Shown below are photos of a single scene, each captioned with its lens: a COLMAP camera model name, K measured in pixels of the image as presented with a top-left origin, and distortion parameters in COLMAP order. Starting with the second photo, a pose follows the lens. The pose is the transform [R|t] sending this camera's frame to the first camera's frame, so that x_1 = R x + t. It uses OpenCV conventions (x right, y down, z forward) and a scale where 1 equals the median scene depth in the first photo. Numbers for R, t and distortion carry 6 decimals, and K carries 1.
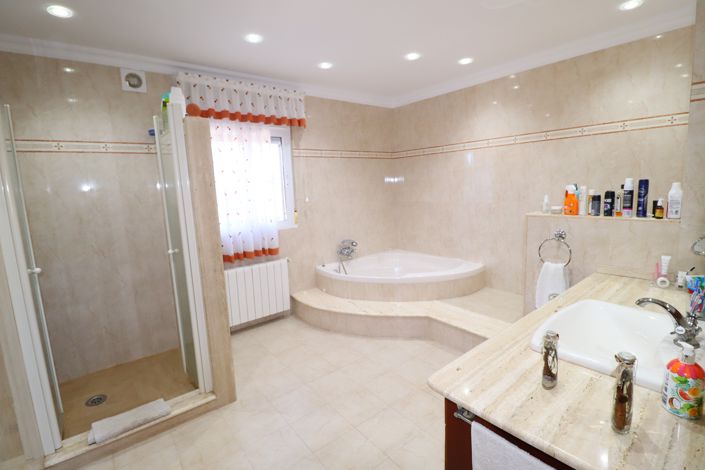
lens RADIAL K [[326.9, 0, 352.9], [0, 326.9, 232.0], [0, 0, 1]] dist [-0.013013, -0.006246]
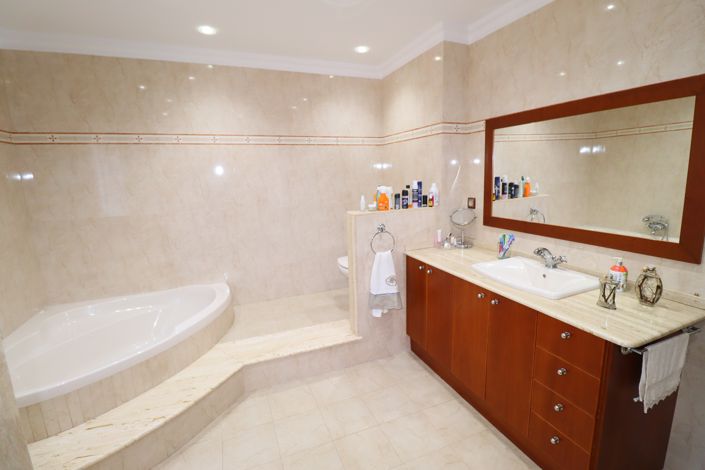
lens RADIAL K [[326.9, 0, 353.1], [0, 326.9, 232.6], [0, 0, 1]] dist [-0.013013, -0.006246]
pose [[0.277491, -0.136427, 0.950992, -0.338304], [0.152712, 0.983544, 0.096537, -0.066815], [-0.948513, 0.118440, 0.293759, 0.473398]]
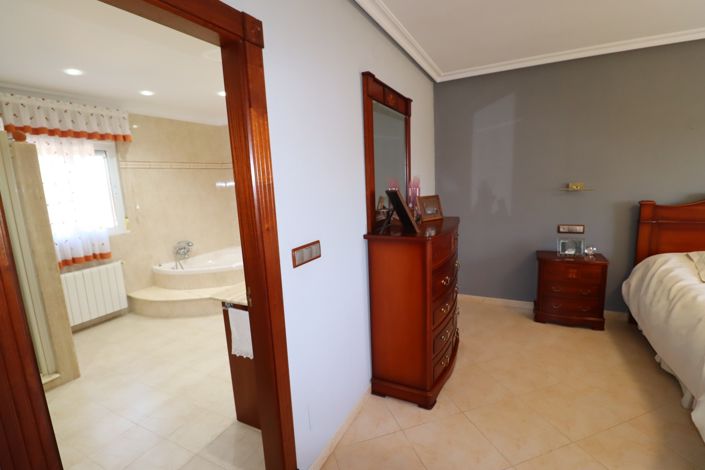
lens RADIAL K [[326.9, 0, 357.1], [0, 326.9, 232.5], [0, 0, 1]] dist [-0.013013, -0.006246]
pose [[0.903193, -0.069410, 0.423586, 0.067234], [0.071937, 0.997359, 0.010041, 0.034486], [-0.423164, 0.021403, 0.905800, -0.353202]]
